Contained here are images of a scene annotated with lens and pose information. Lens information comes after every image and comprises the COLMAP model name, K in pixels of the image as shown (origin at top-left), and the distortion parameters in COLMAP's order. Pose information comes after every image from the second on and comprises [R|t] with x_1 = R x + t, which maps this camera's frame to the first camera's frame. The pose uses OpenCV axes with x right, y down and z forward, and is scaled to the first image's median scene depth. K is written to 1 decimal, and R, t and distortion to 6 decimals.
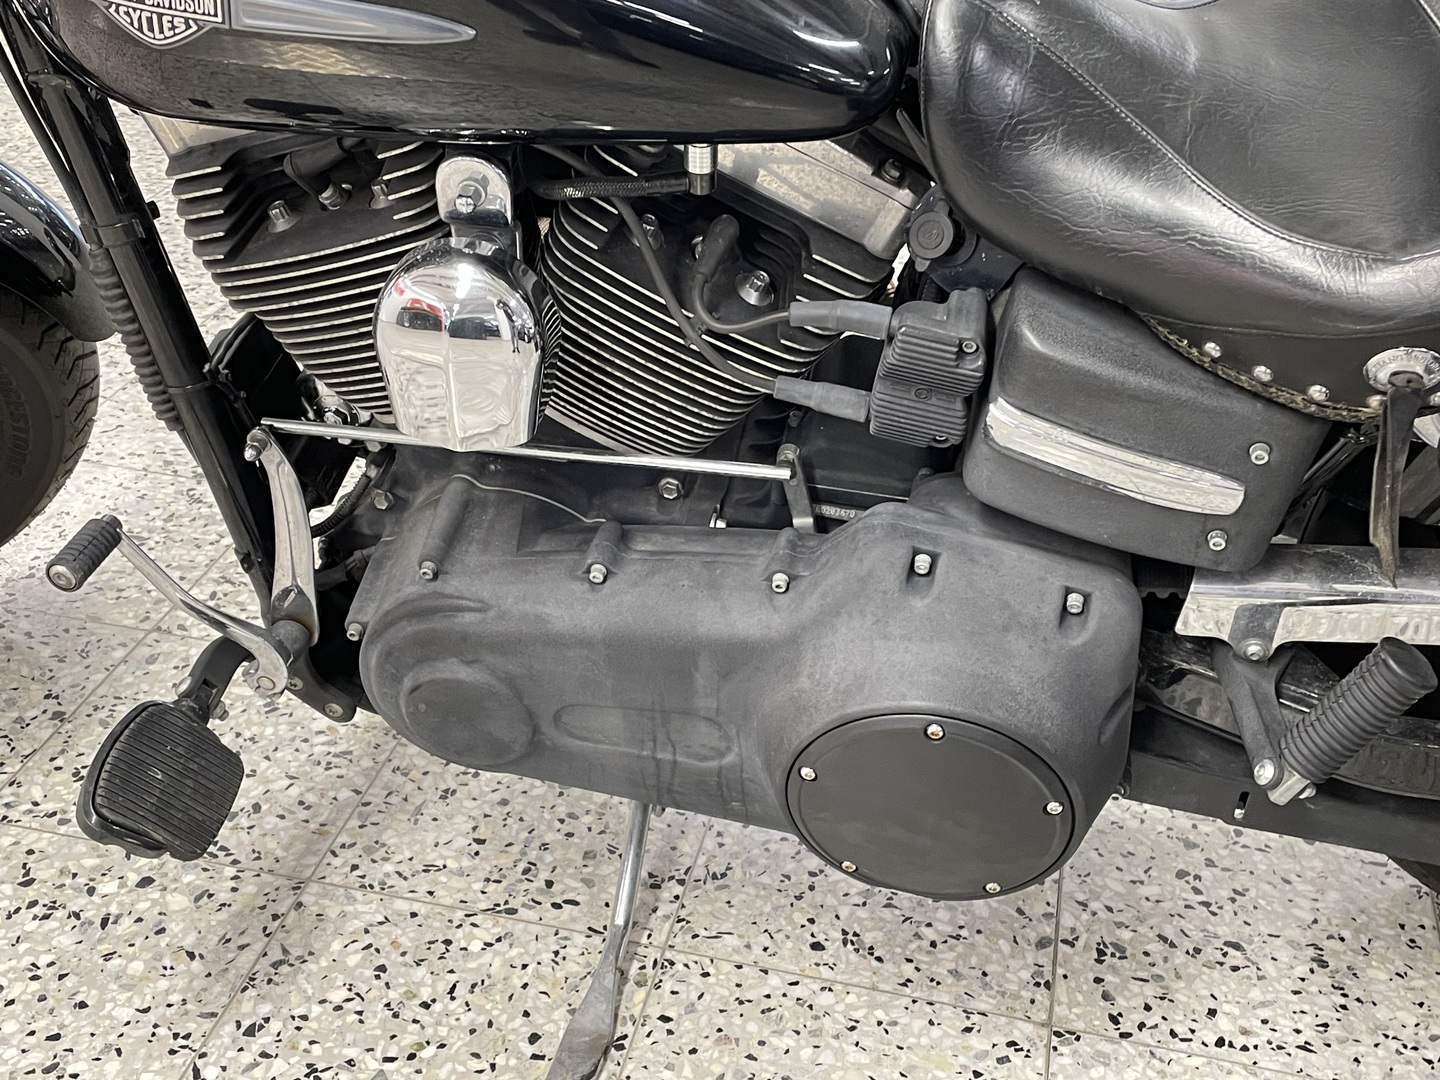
lens RADIAL K [[1693.4, 0, 728.9], [0, 1693.4, 568.9], [0, 0, 1]] dist [0.053564, -0.038404]
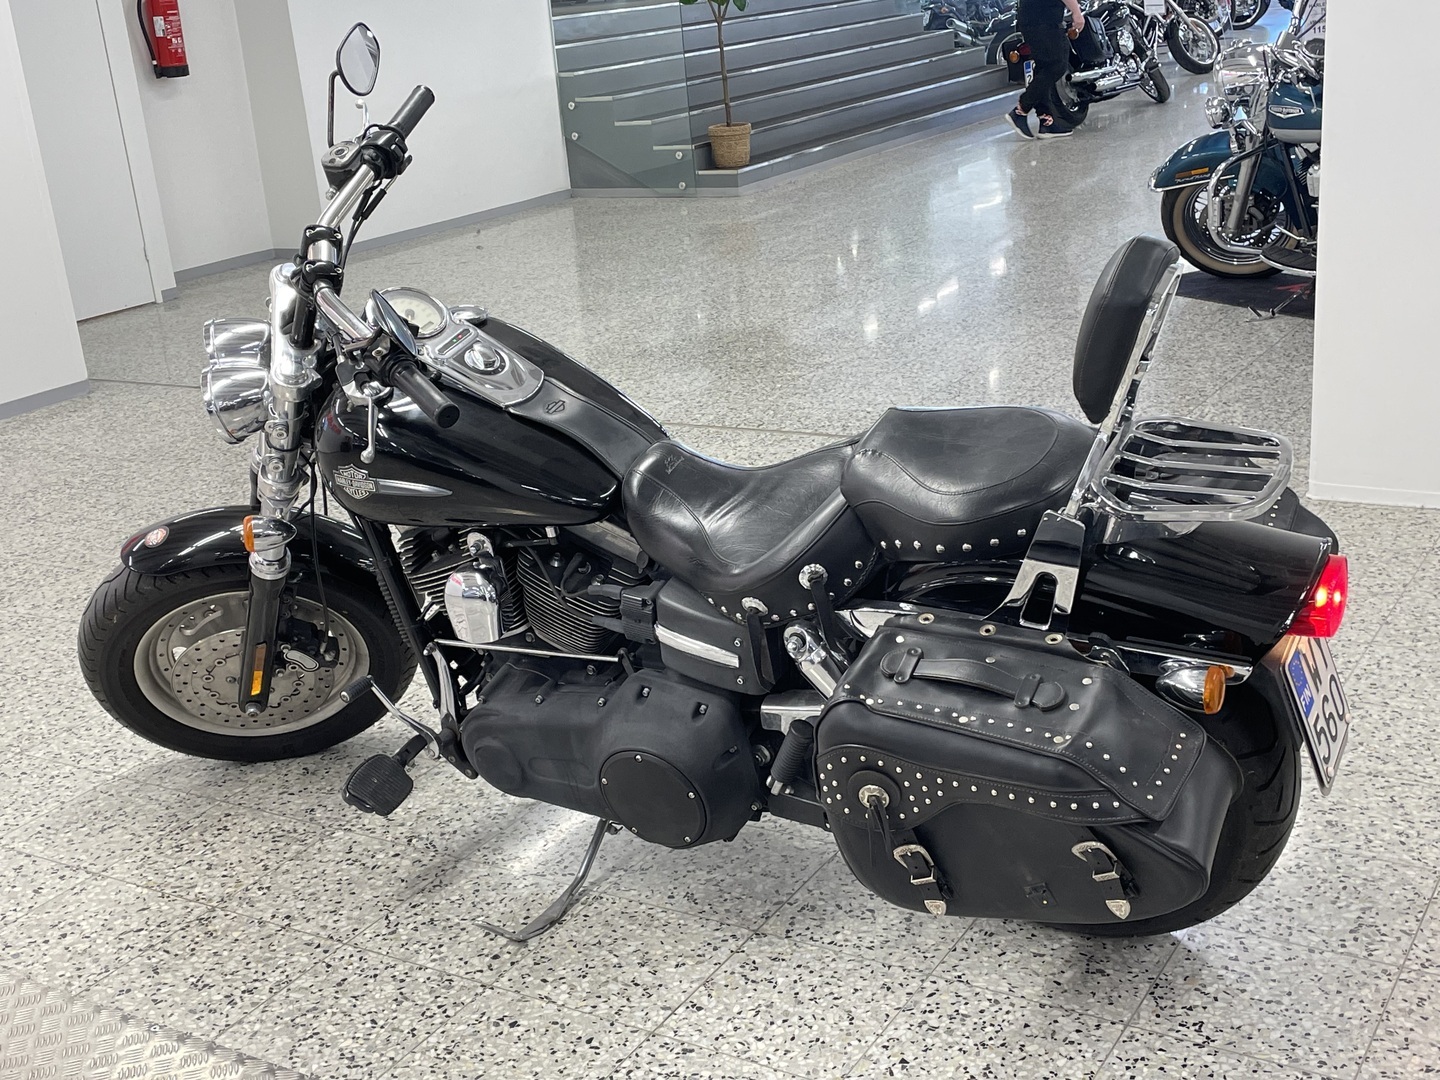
lens RADIAL K [[1693.4, 0, 728.9], [0, 1693.4, 568.9], [0, 0, 1]] dist [0.053564, -0.038404]
pose [[0.940986, -0.012147, -0.338227, 0.984319], [-0.054300, 0.980991, -0.186299, 0.252769], [0.334060, 0.193671, 0.922440, -1.154400]]
